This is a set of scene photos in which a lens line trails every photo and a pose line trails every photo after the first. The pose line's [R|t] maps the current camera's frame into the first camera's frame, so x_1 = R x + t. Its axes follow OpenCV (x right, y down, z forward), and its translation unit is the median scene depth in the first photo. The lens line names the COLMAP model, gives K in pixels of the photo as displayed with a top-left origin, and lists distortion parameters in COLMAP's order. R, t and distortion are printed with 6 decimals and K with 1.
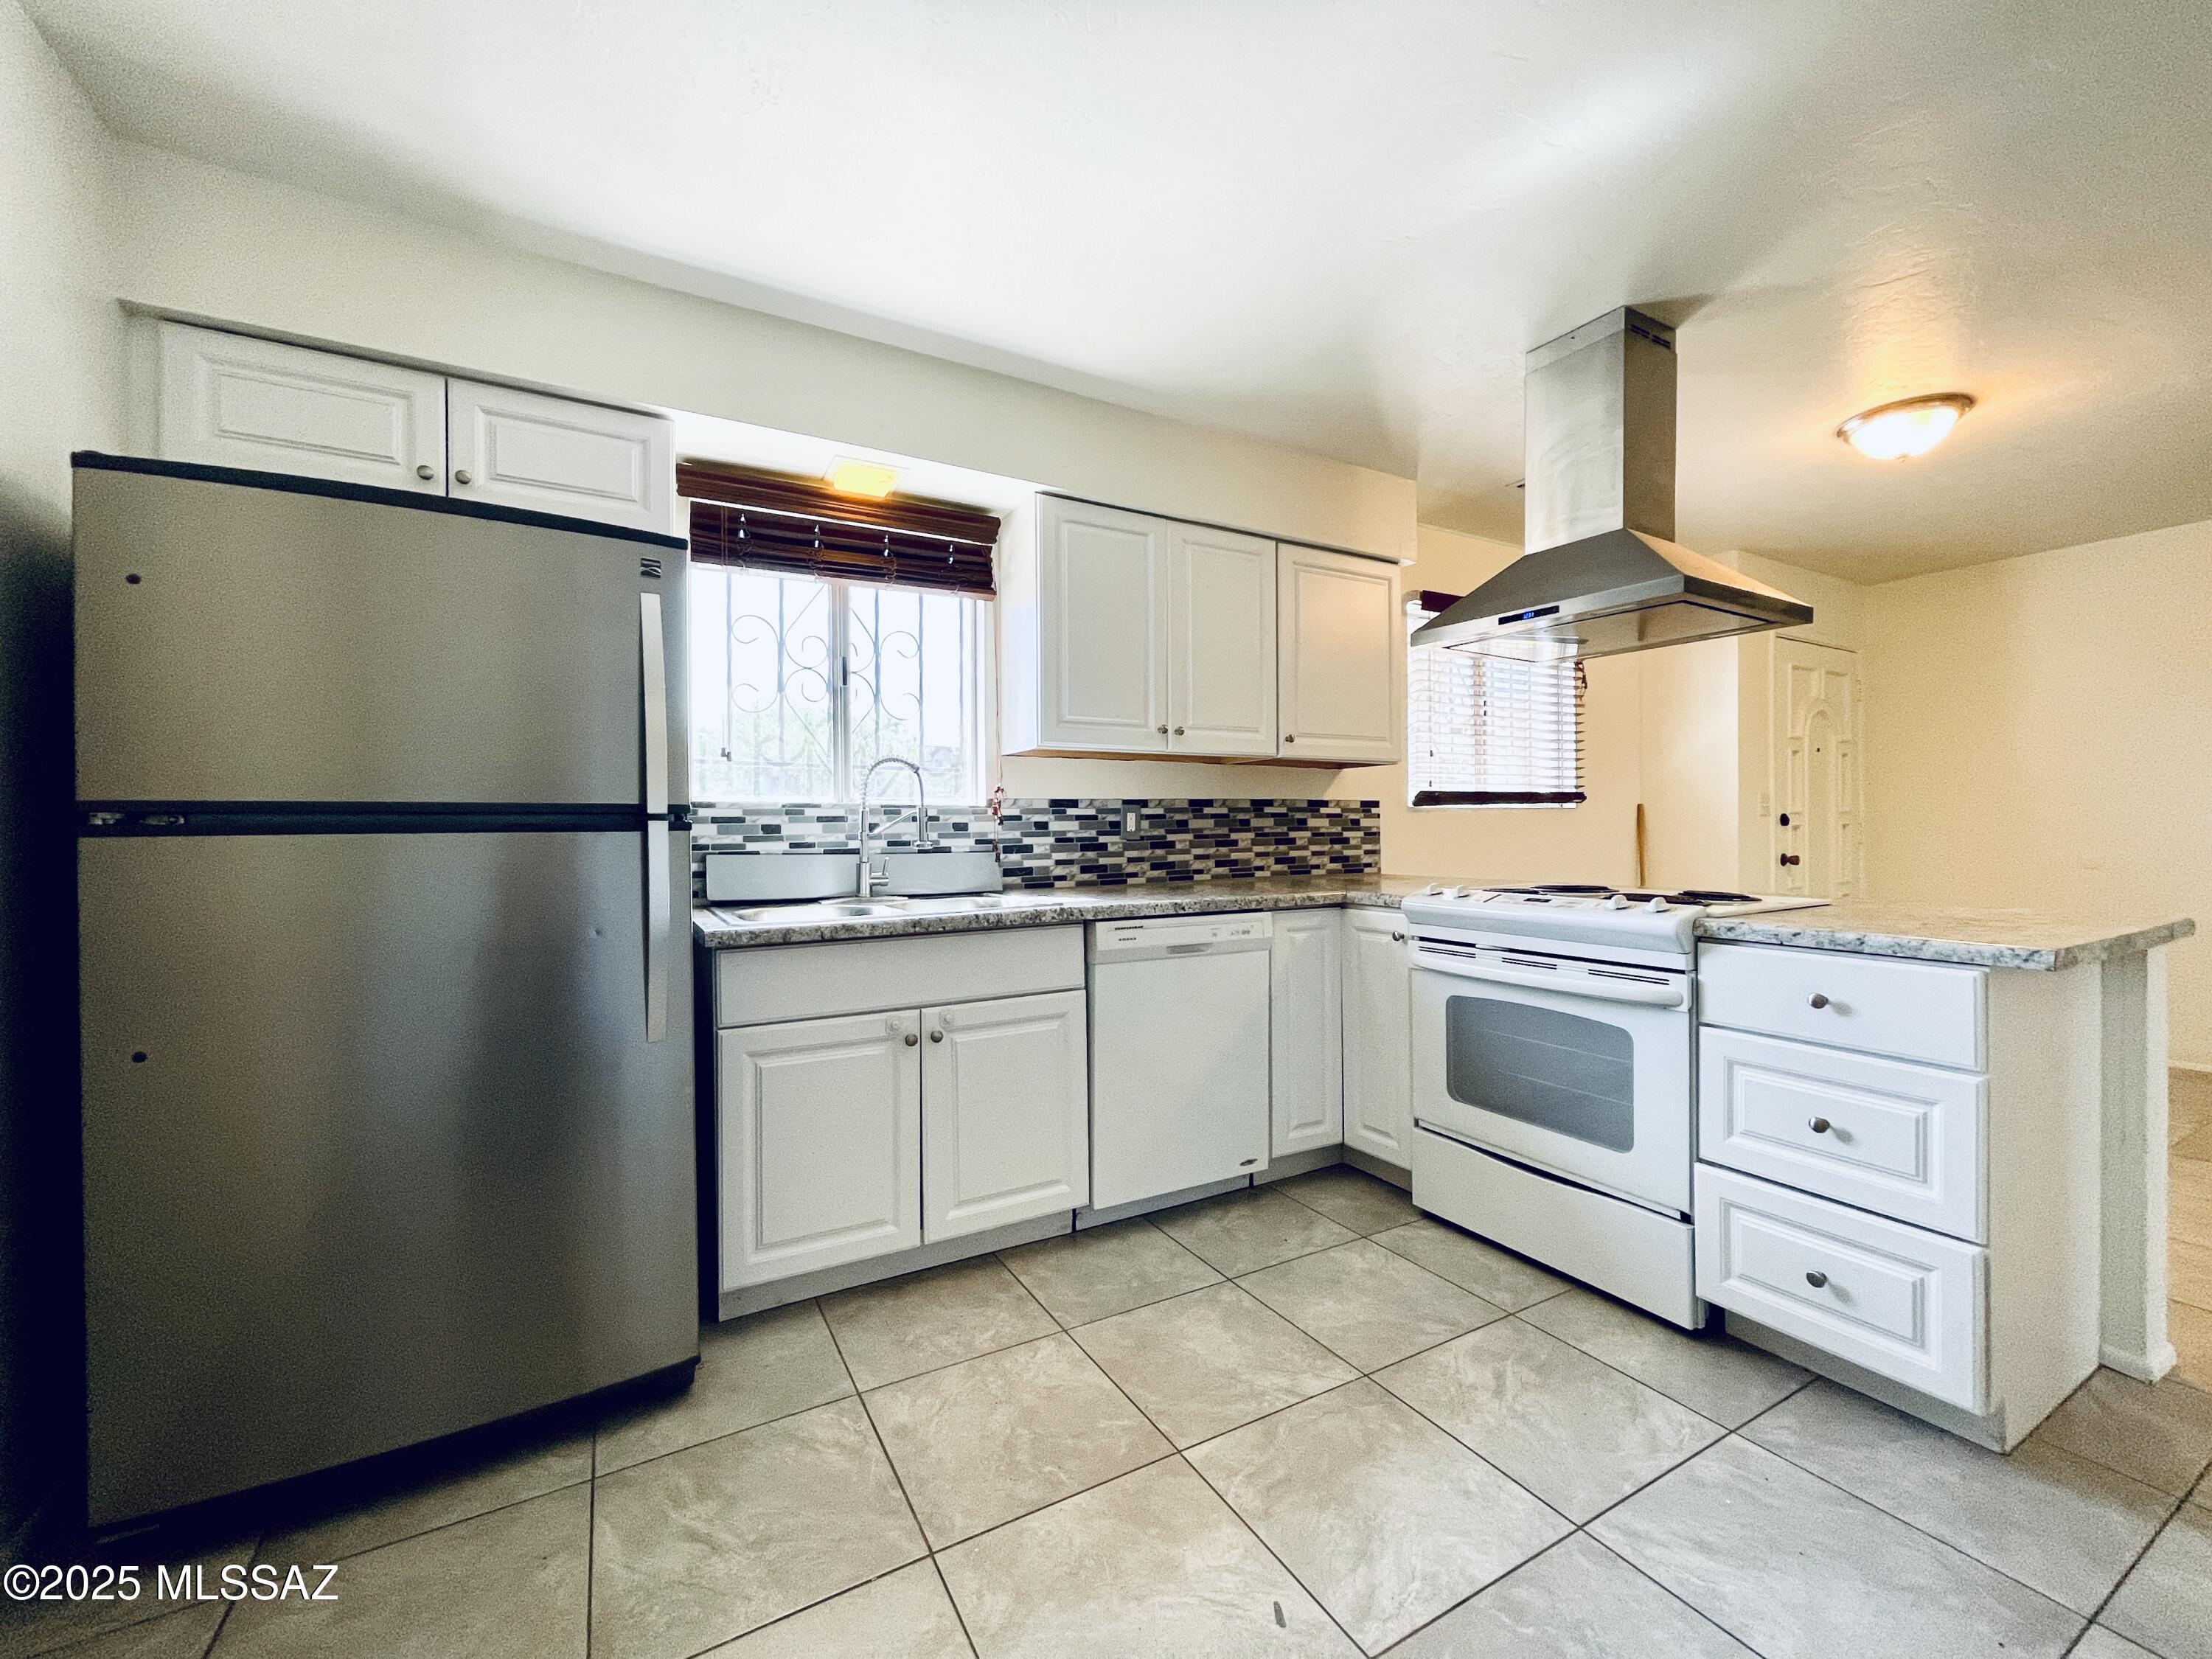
lens RADIAL K [[897.9, 0, 1106.0], [0, 897.9, 829.5], [0, 0, 1]] dist [-0.001435, 0.000574]
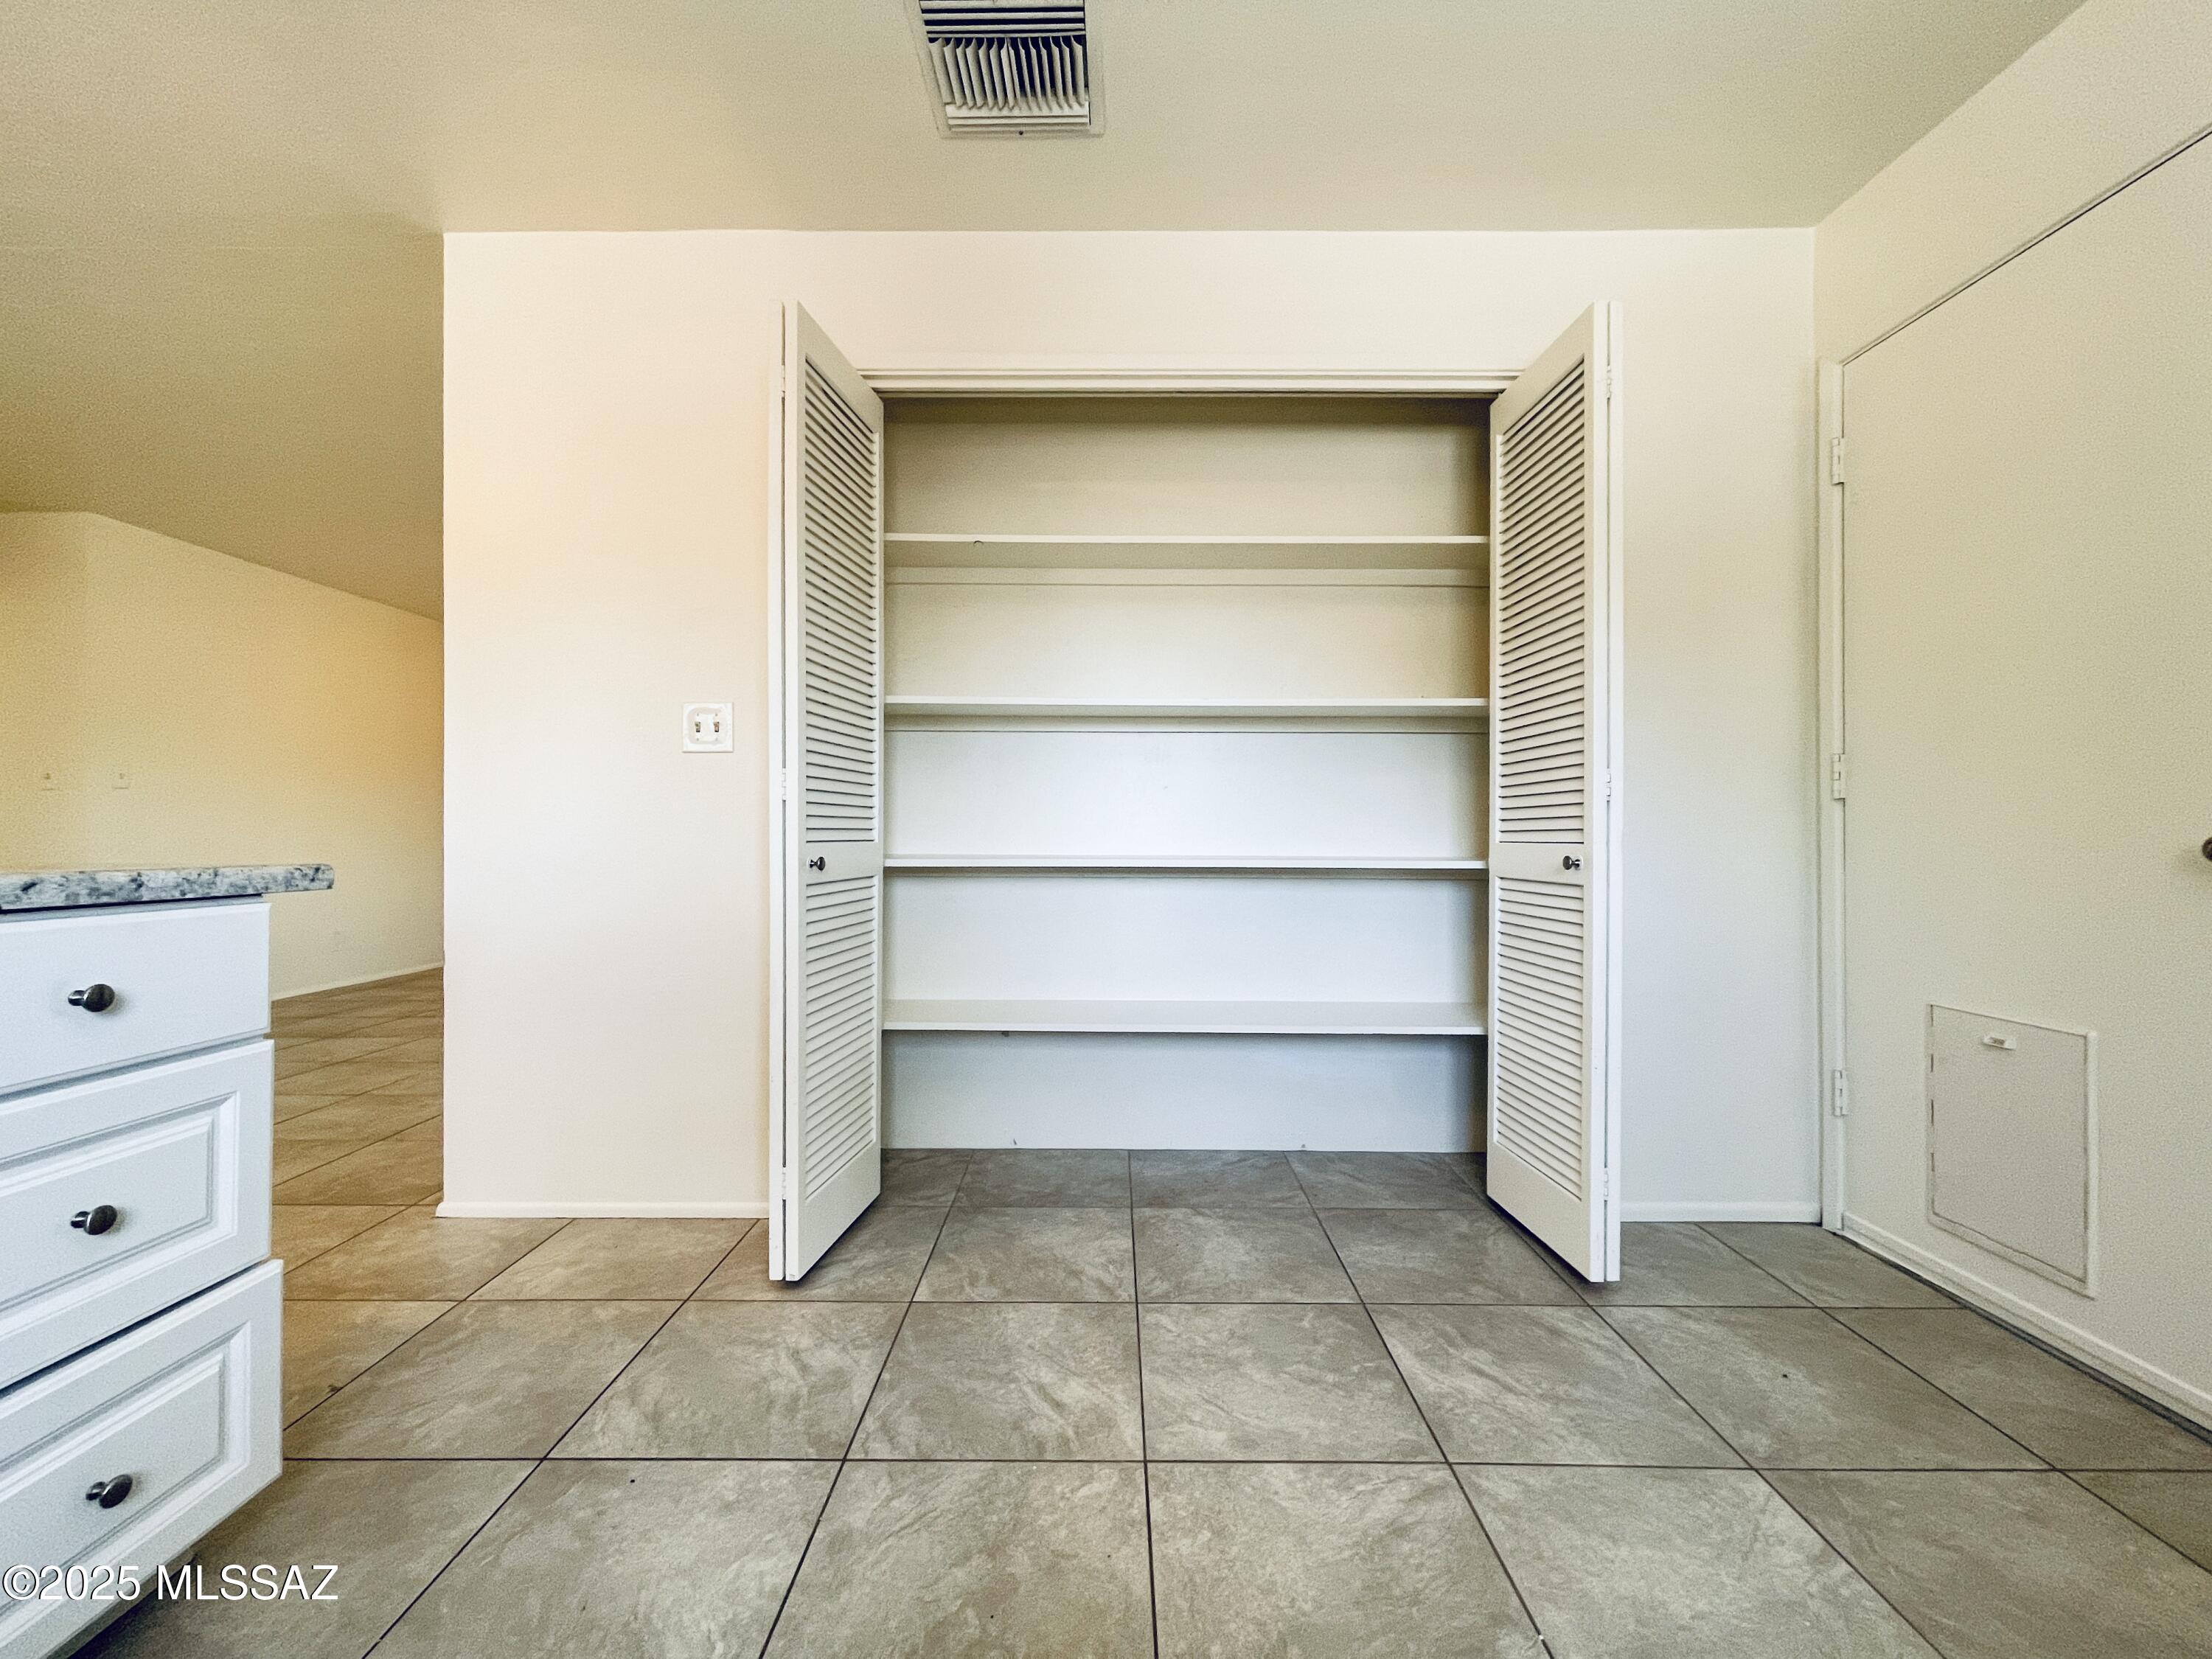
lens RADIAL K [[897.9, 0, 1106.0], [0, 897.9, 829.5], [0, 0, 1]] dist [-0.001435, 0.000574]
pose [[-0.868830, 0.006442, 0.495069, -0.015795], [0.005115, 0.999979, -0.004035, 0.052795], [-0.495085, -0.000973, -0.868844, 0.675484]]
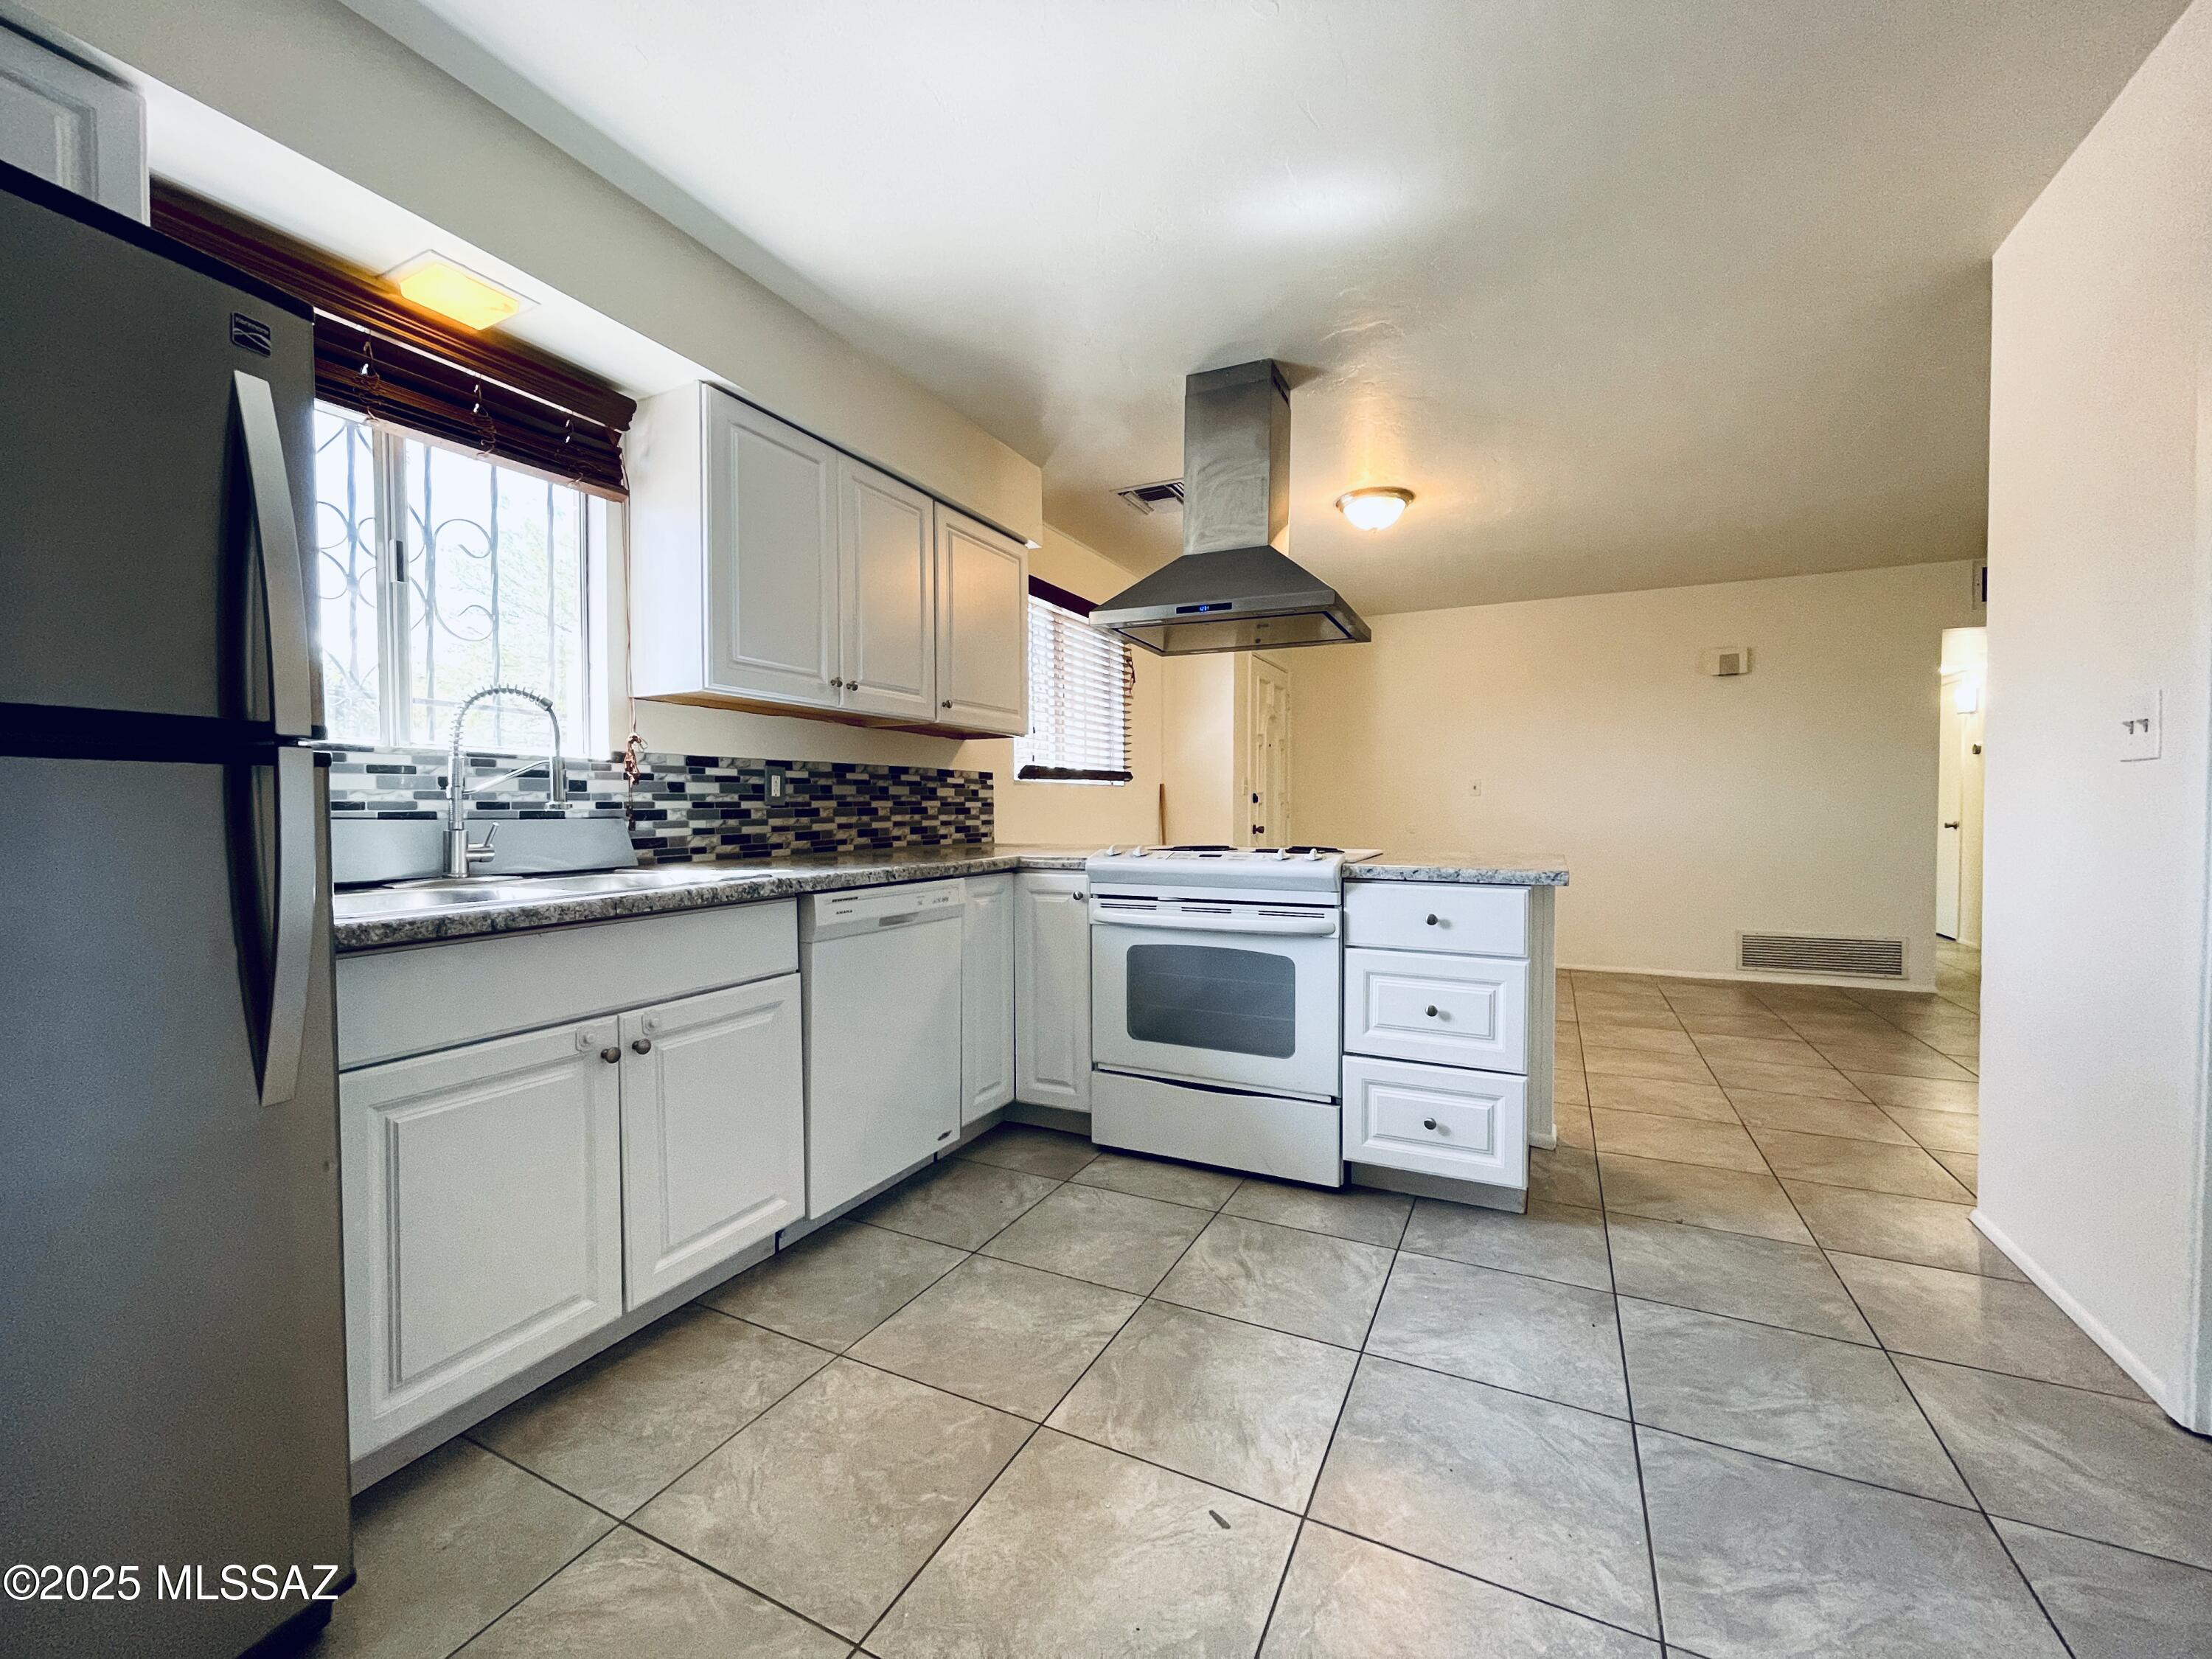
lens RADIAL K [[896.0, 0, 1113.8], [0, 896.0, 827.6], [0, 0, 1]] dist [-0.000302, 0.000076]
pose [[0.823537, -0.005473, 0.567237, -0.213206], [-0.003791, 0.999878, 0.015150, 0.019265], [-0.567251, -0.014627, 0.823415, 0.091472]]
